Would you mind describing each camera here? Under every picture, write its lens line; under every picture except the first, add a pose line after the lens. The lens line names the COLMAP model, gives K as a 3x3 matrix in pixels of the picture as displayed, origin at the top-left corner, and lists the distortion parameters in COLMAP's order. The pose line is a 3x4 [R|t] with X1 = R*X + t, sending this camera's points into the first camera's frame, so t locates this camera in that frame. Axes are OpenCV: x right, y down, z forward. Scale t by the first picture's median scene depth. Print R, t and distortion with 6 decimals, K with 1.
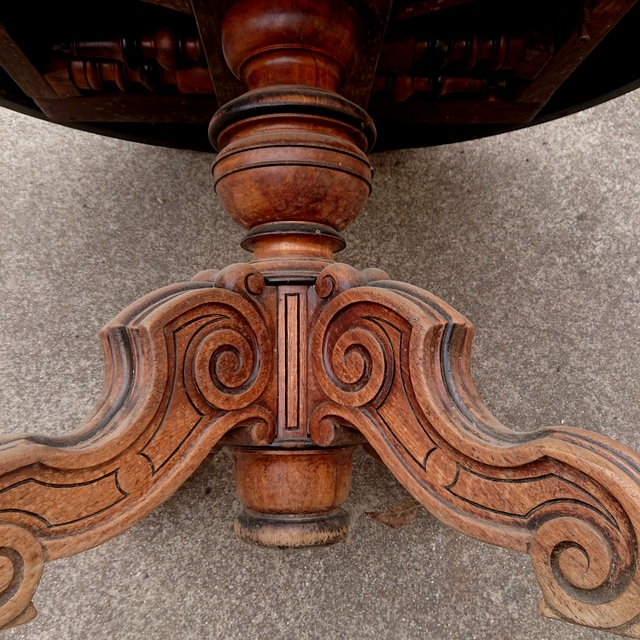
lens RADIAL K [[621.1, 0, 320.0], [0, 621.1, 320.0], [0, 0, 1]] dist [0.195675, -0.325012]
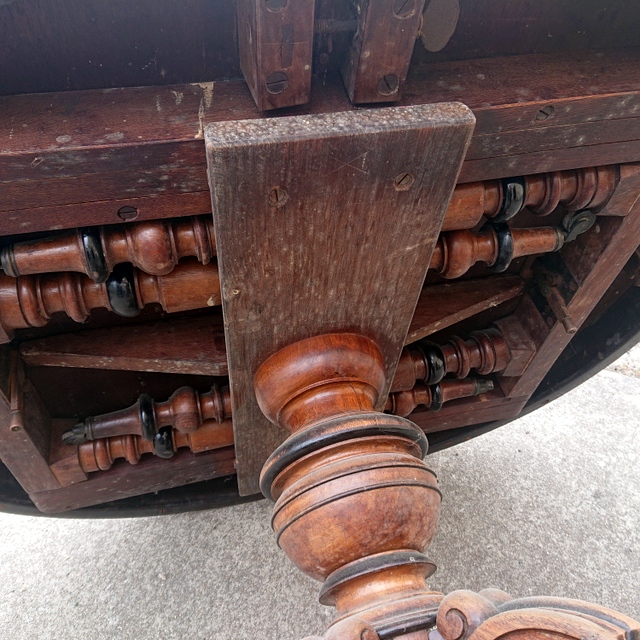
lens RADIAL K [[621.1, 0, 320.0], [0, 621.1, 320.0], [0, 0, 1]] dist [0.195675, -0.325012]
pose [[0.971976, -0.169680, 0.162703, -0.163594], [0.228134, 0.847846, -0.478657, -0.021161], [-0.056729, 0.502361, 0.862795, 0.048574]]
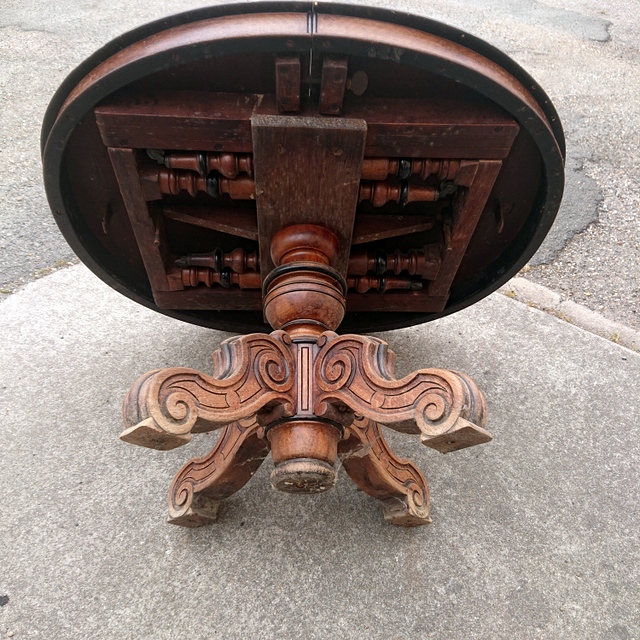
lens RADIAL K [[621.1, 0, 320.0], [0, 621.1, 320.0], [0, 0, 1]] dist [0.195675, -0.325012]
pose [[0.999953, 0.000757, 0.009647, -0.011926], [0.003569, 0.897823, -0.440342, 0.534823], [-0.008995, 0.440356, 0.897778, -0.575446]]
